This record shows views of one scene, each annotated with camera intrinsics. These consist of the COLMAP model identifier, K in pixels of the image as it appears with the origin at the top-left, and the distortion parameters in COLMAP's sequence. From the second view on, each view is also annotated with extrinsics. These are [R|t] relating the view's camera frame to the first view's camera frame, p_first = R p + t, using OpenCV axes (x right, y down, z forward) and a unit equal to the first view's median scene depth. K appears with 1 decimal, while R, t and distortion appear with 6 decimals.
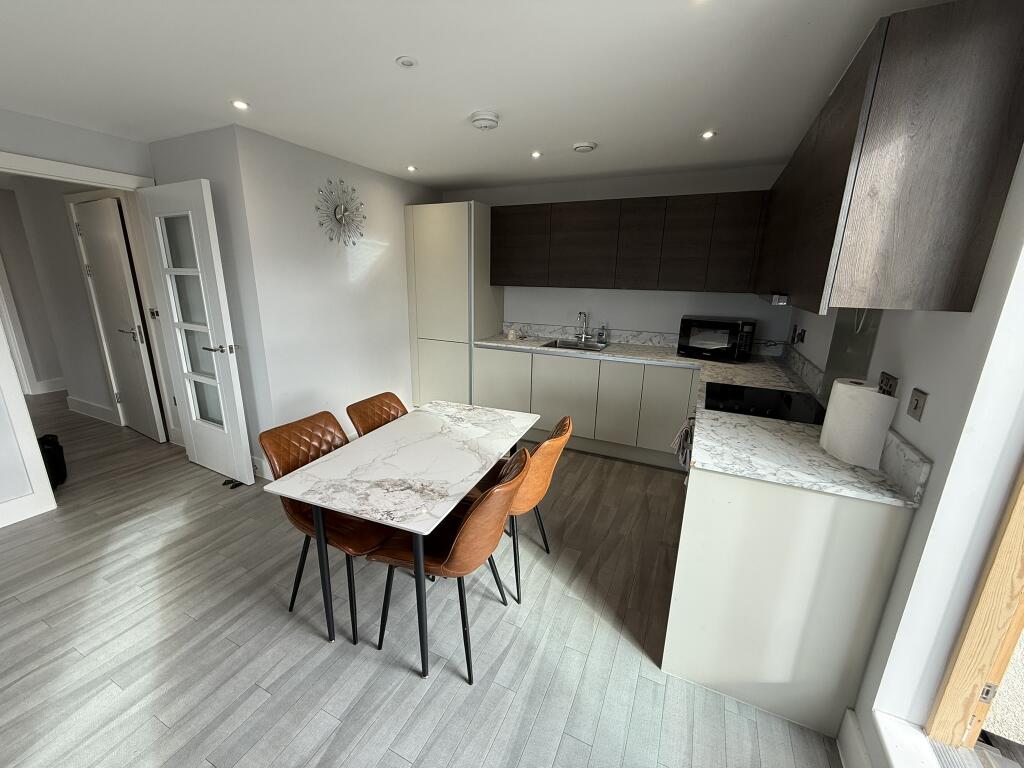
lens RADIAL K [[407.4, 0, 510.3], [0, 407.4, 385.6], [0, 0, 1]] dist [-0.007270, 0.001229]
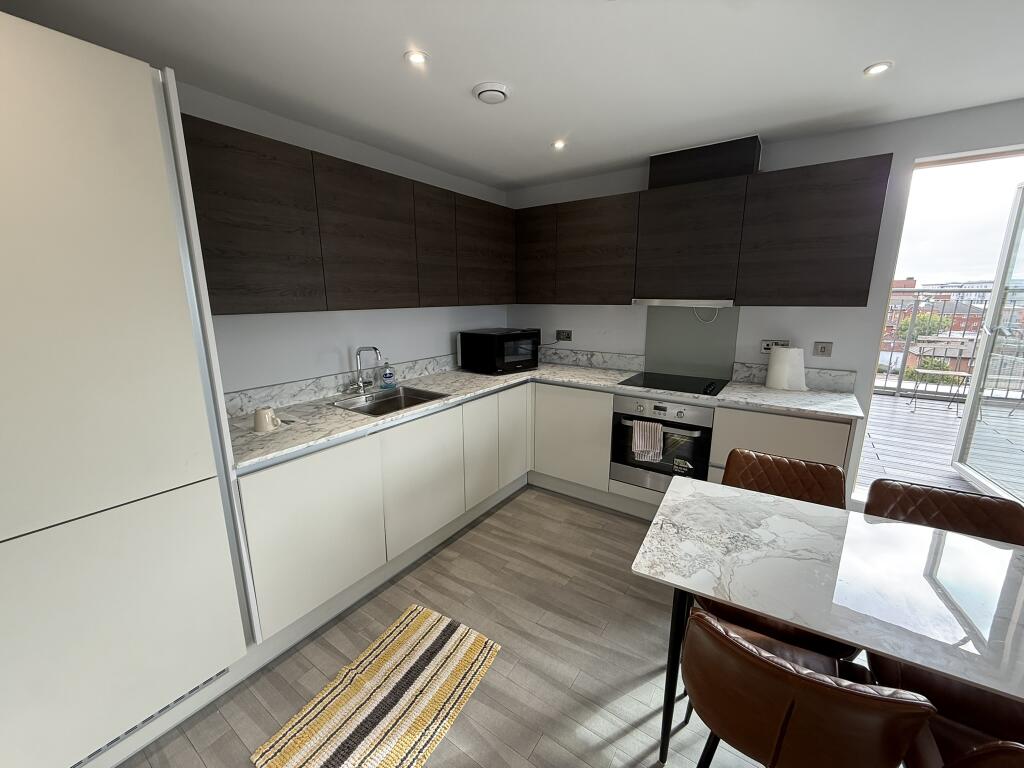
lens RADIAL K [[407.4, 0, 509.1], [0, 407.4, 384.3], [0, 0, 1]] dist [-0.007270, 0.001229]
pose [[0.171840, -0.228236, 0.958321, -0.924600], [0.264433, 0.947777, 0.178309, -0.421584], [-0.948971, 0.222771, 0.223219, 1.559999]]
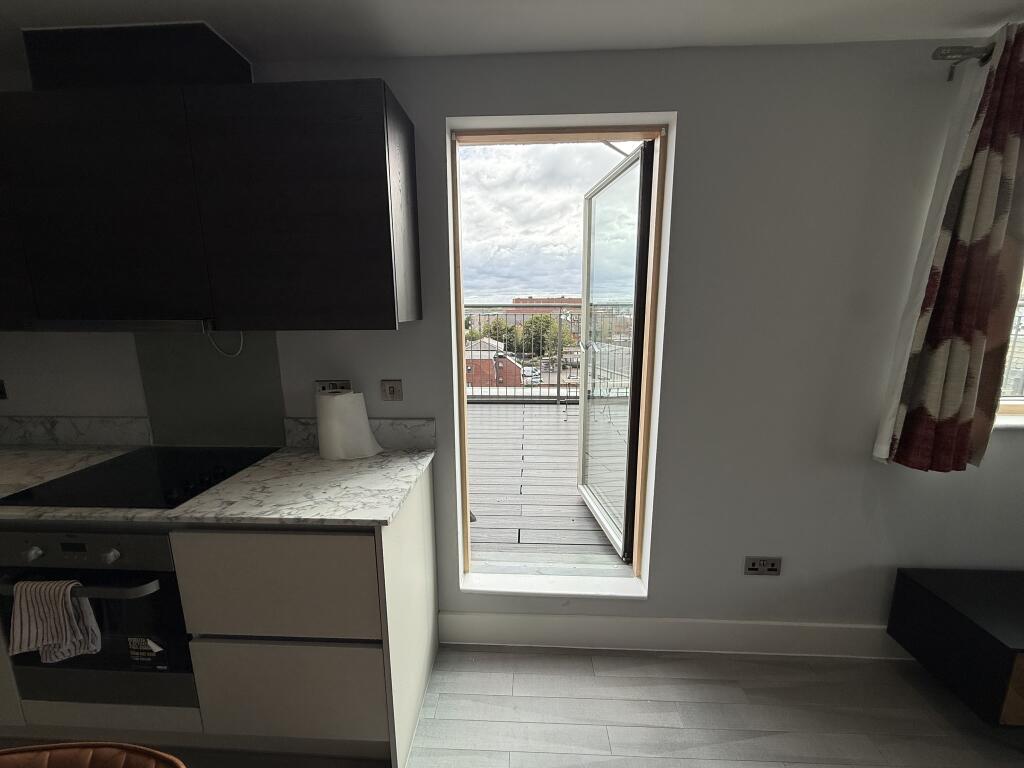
lens RADIAL K [[407.4, 0, 506.1], [0, 407.4, 385.1], [0, 0, 1]] dist [-0.007270, 0.001229]
pose [[-0.385585, -0.185336, 0.903867, -0.279081], [0.237553, 0.926653, 0.291347, -0.207978], [-0.891567, 0.327056, -0.313276, 0.817312]]
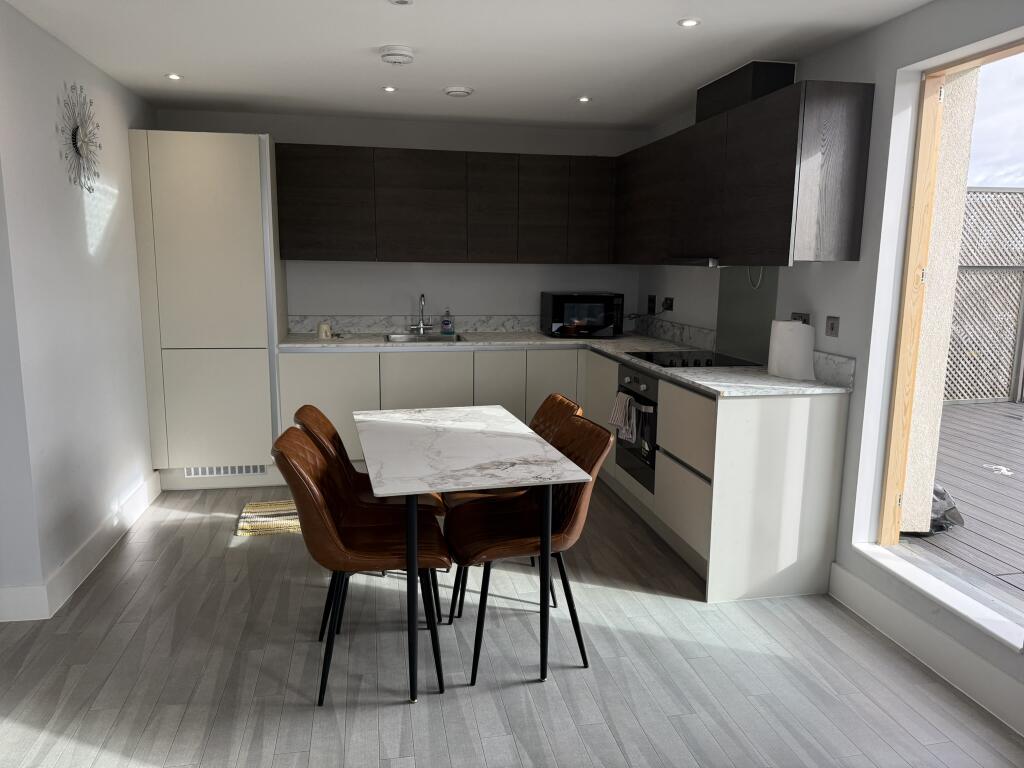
lens RADIAL K [[711.6, 0, 510.0], [0, 711.6, 382.1], [0, 0, 1]] dist [0.012089, -0.010053]
pose [[0.805946, -0.107010, 0.582237, -1.090547], [0.156245, 0.987103, -0.034857, 0.114348], [-0.570998, 0.119065, 0.812272, -0.299874]]
